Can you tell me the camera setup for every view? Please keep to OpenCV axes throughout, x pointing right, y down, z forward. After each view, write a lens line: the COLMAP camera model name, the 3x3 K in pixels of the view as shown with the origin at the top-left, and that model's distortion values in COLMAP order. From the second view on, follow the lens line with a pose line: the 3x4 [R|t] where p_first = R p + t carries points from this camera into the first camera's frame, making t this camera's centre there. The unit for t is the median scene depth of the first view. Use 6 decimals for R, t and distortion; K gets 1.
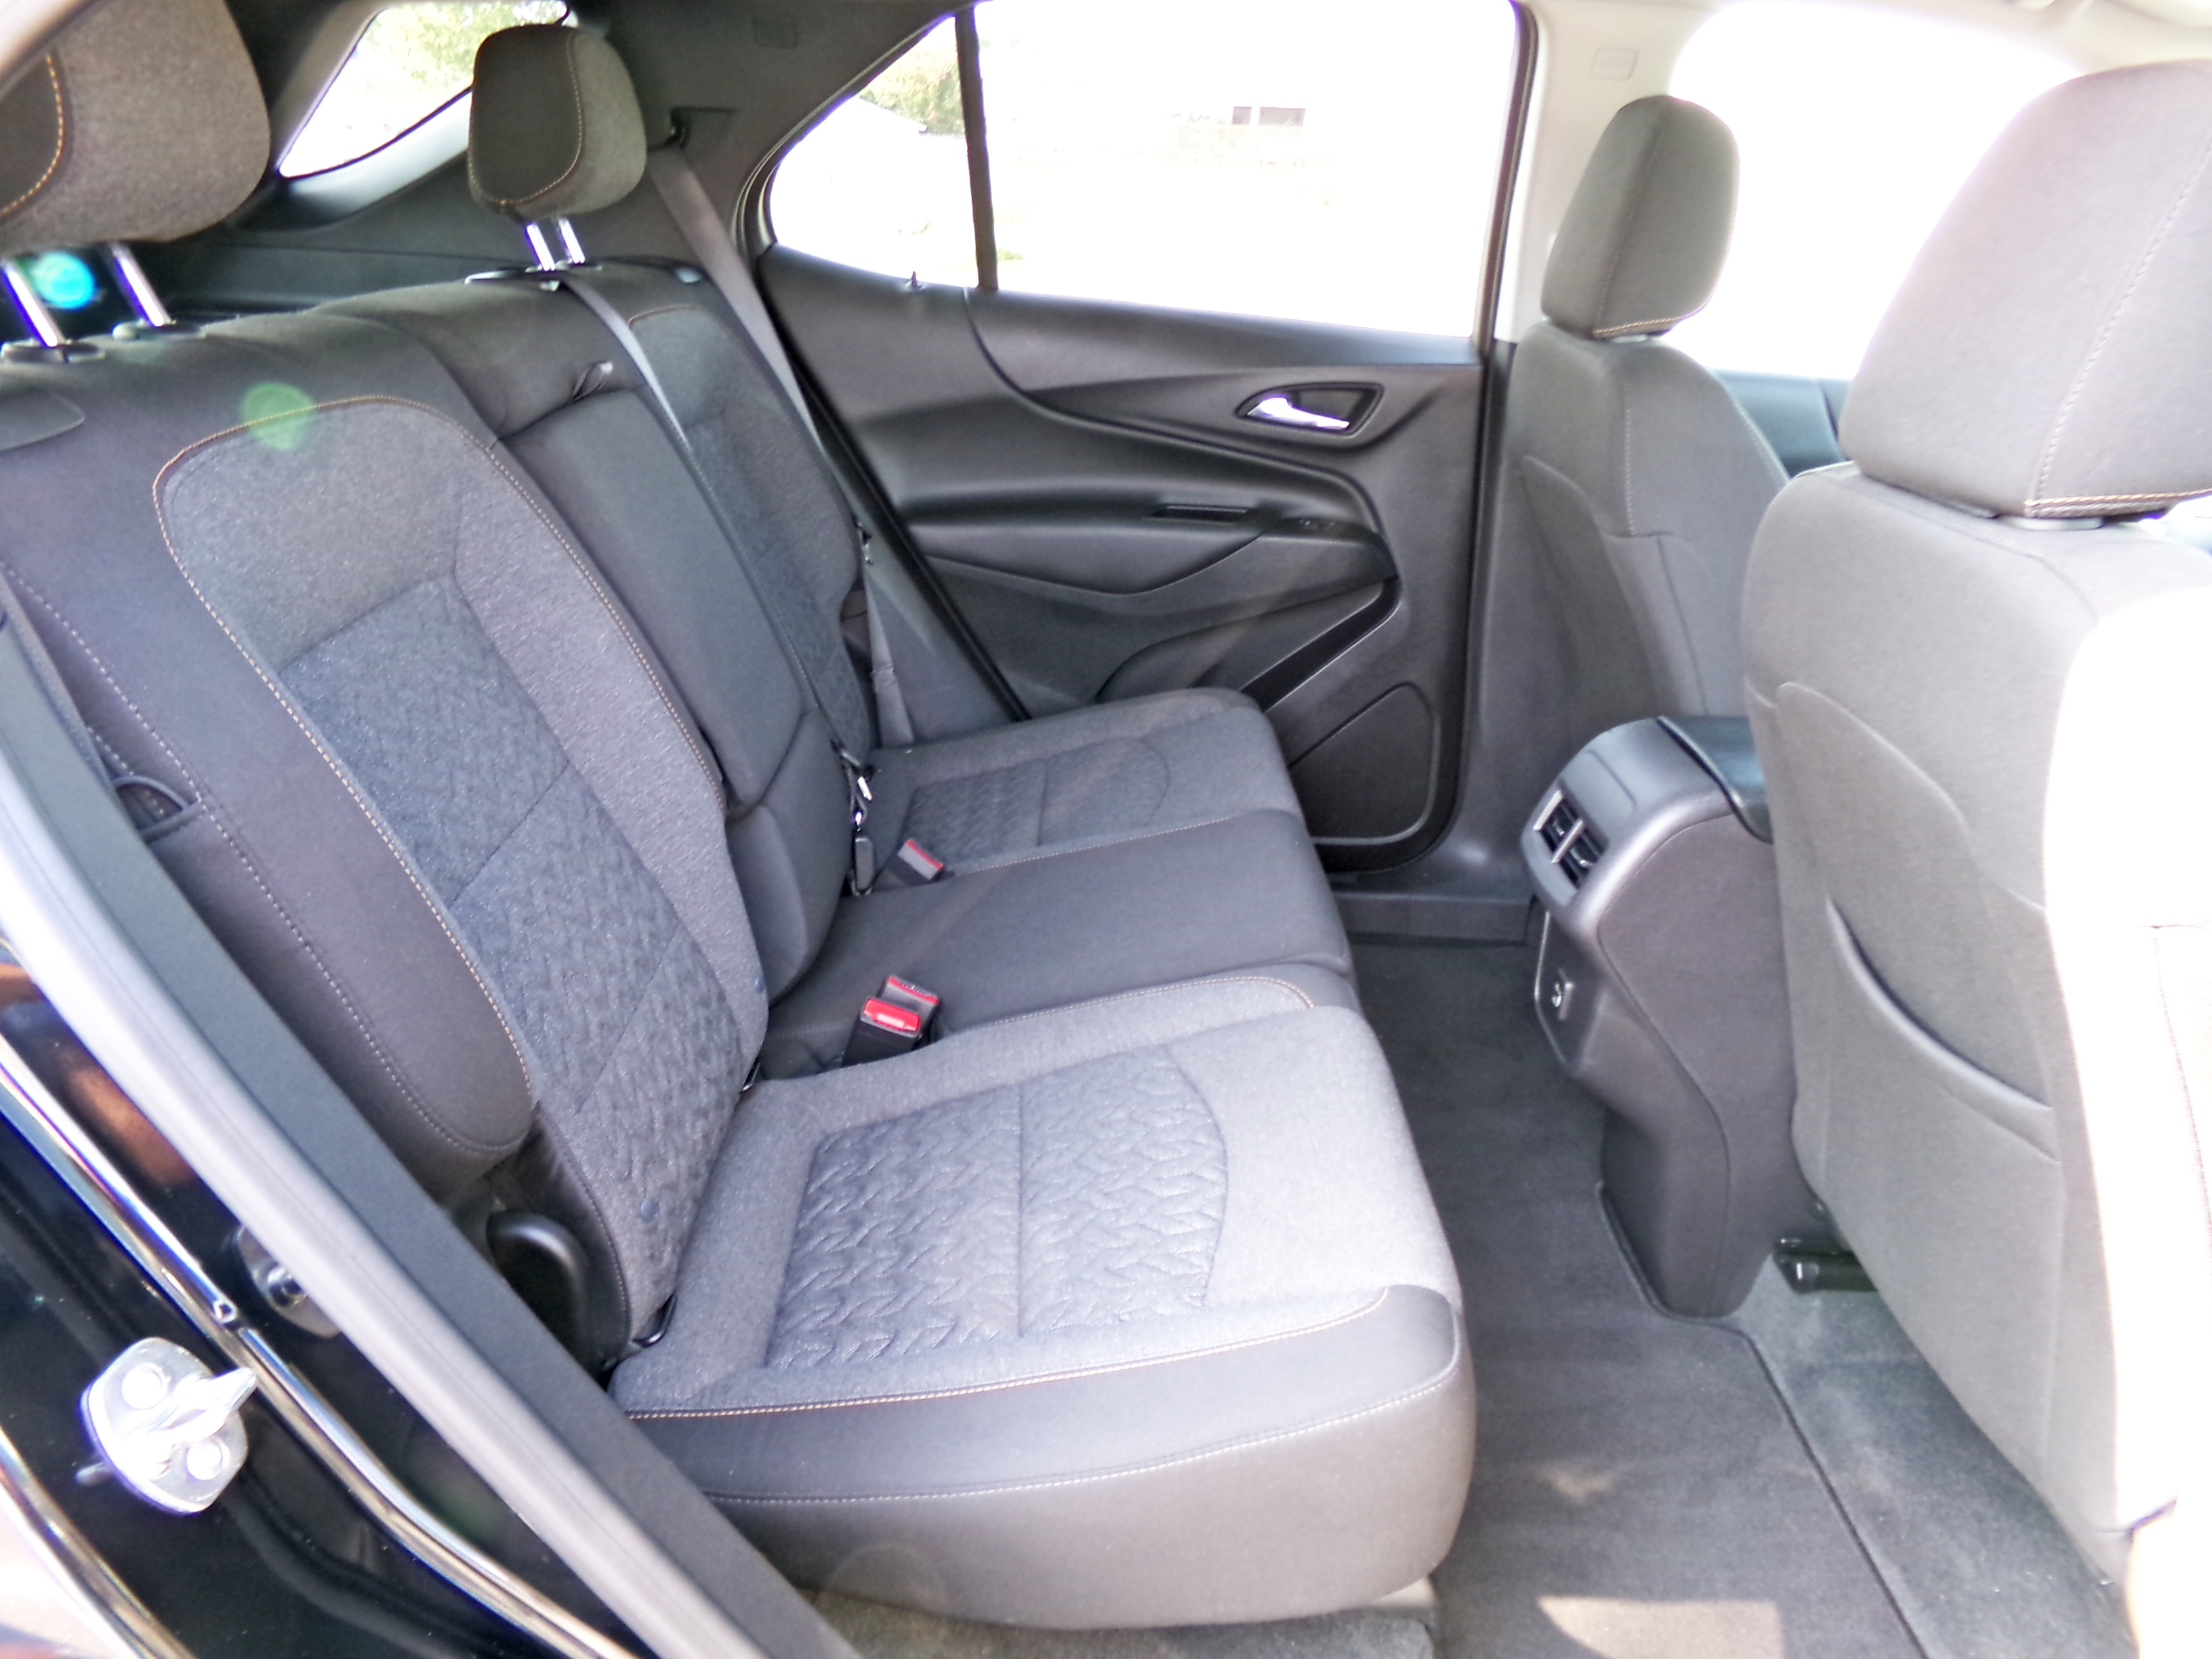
lens RADIAL K [[1571.4, 0, 1106.0], [0, 1571.4, 829.5], [0, 0, 1]] dist [0.027193, 0.000682]
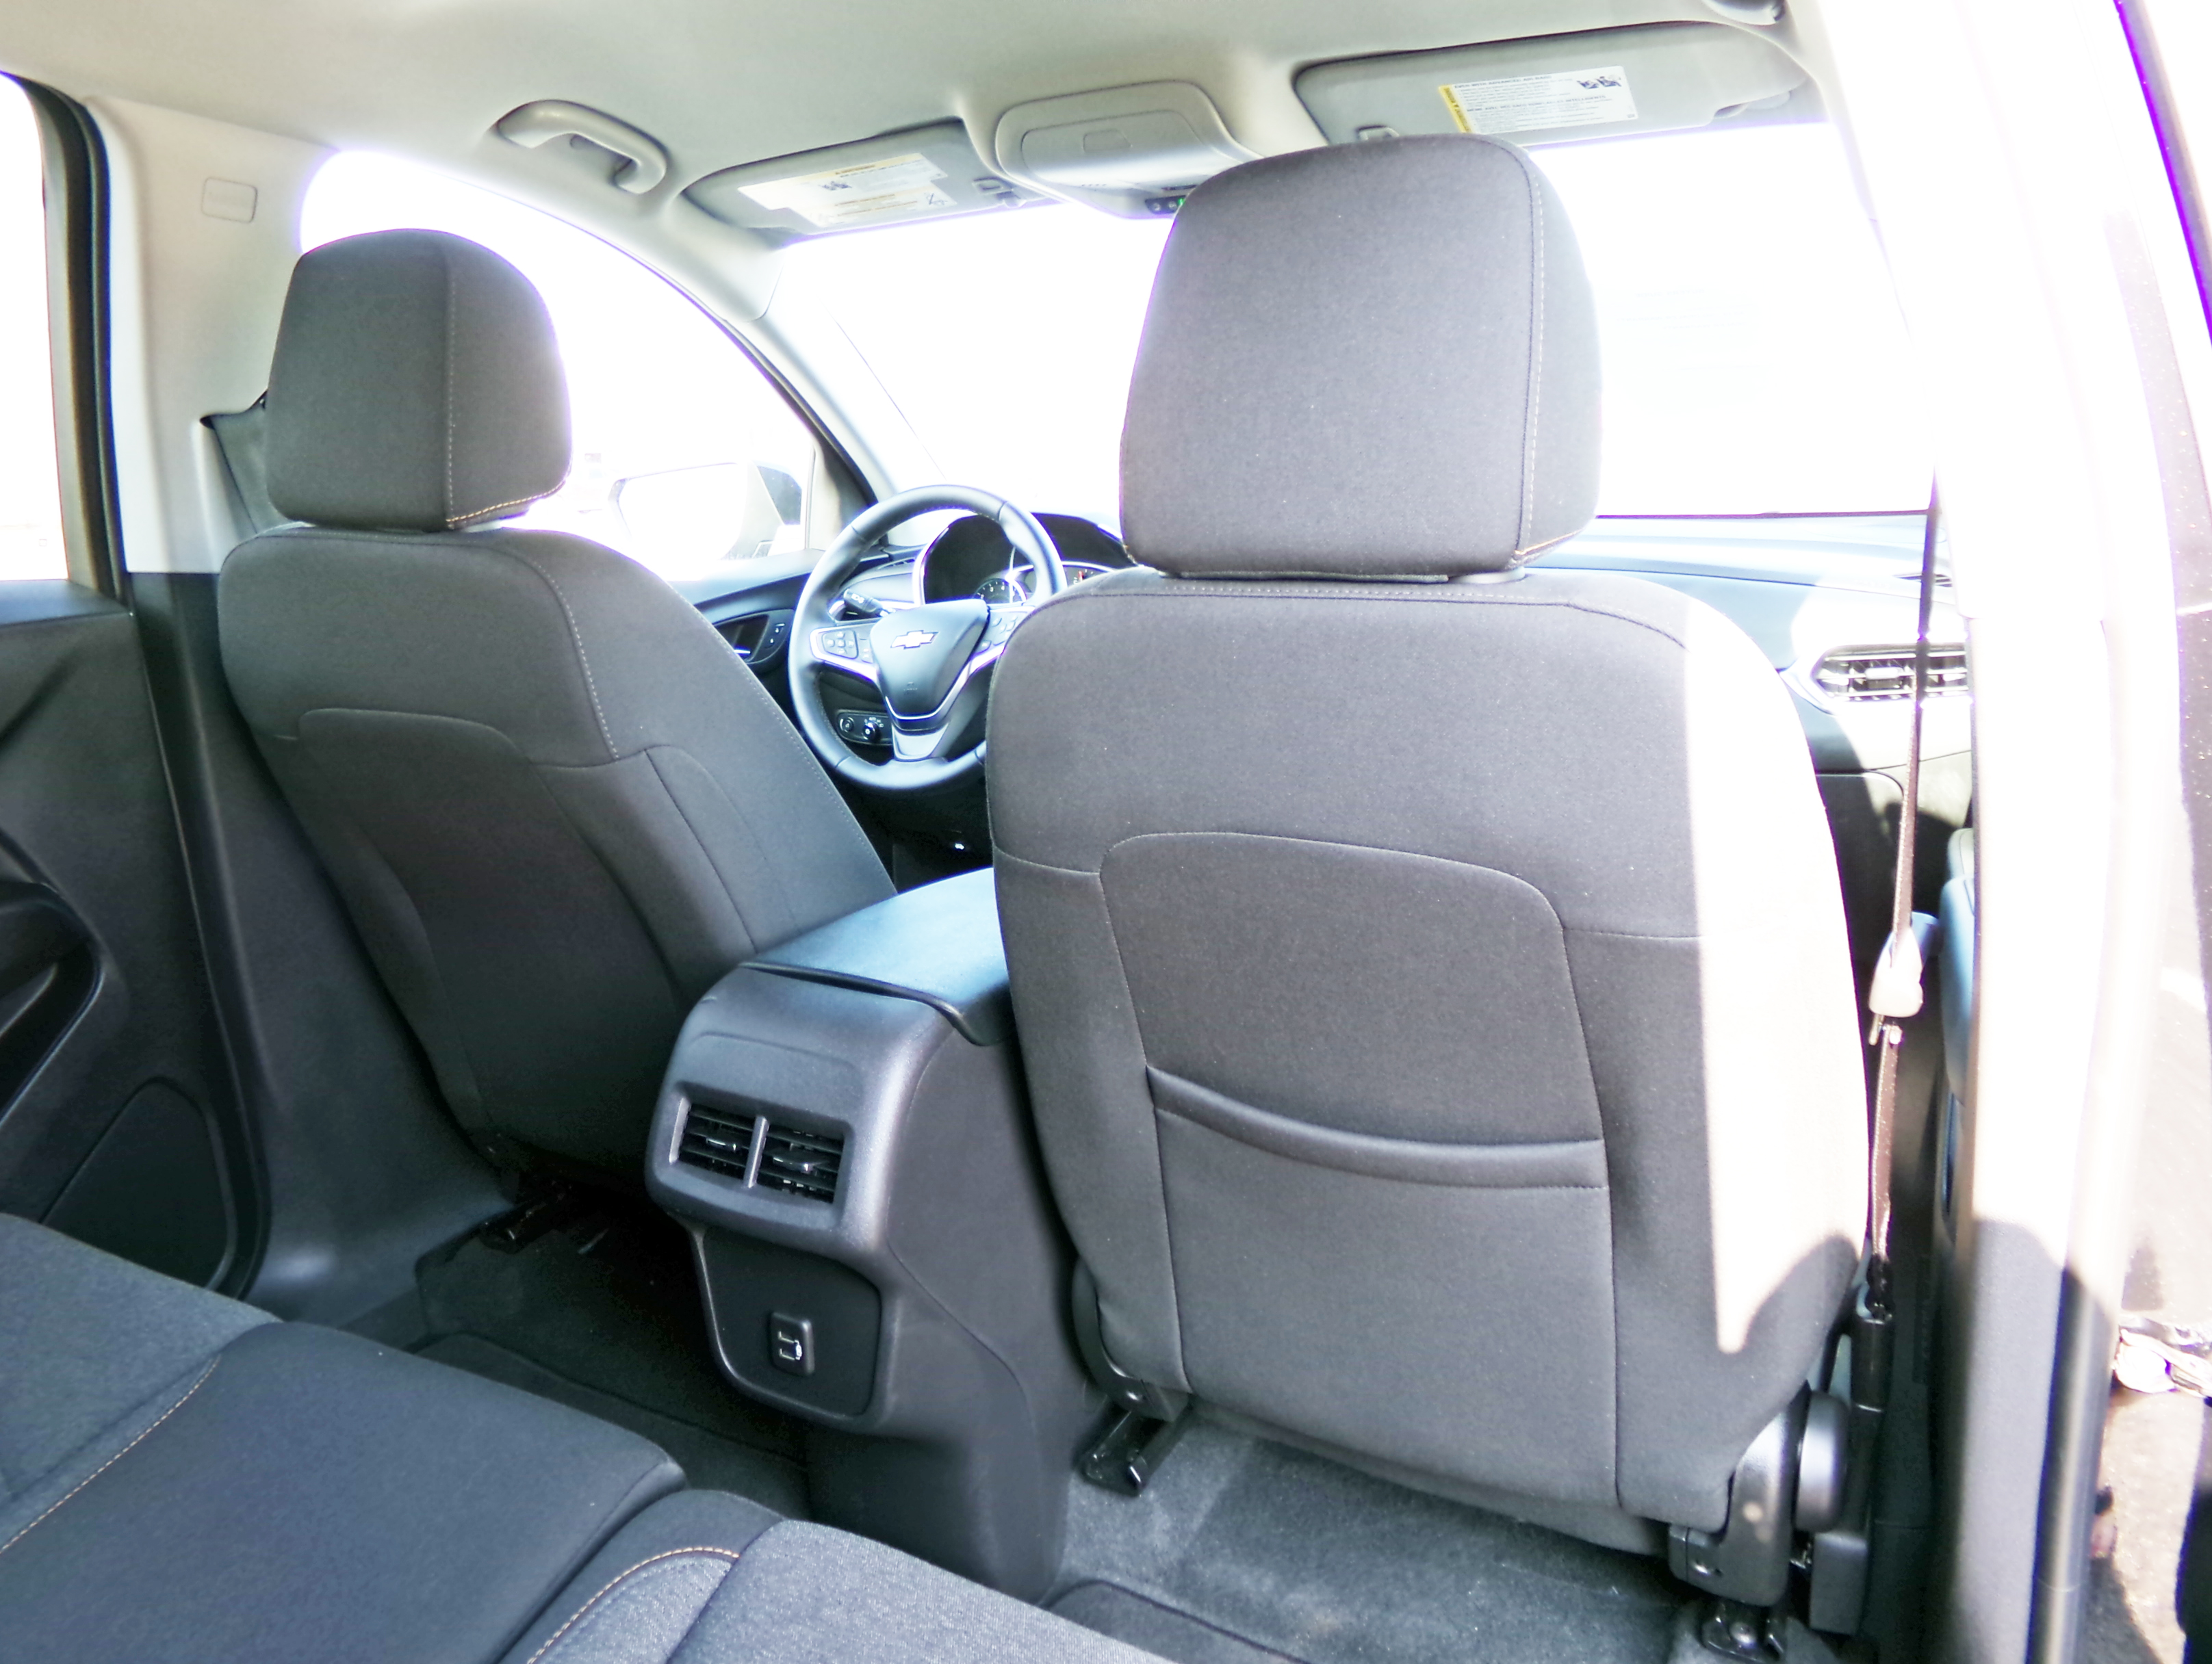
lens RADIAL K [[1571.2, 0, 1106.0], [0, 1571.2, 832.0], [0, 0, 1]] dist [0.027193, 0.000682]
pose [[0.497814, -0.274249, 0.822781, -0.192194], [0.383931, 0.920353, 0.074479, -0.119806], [-0.777675, 0.278814, 0.563457, 0.389922]]
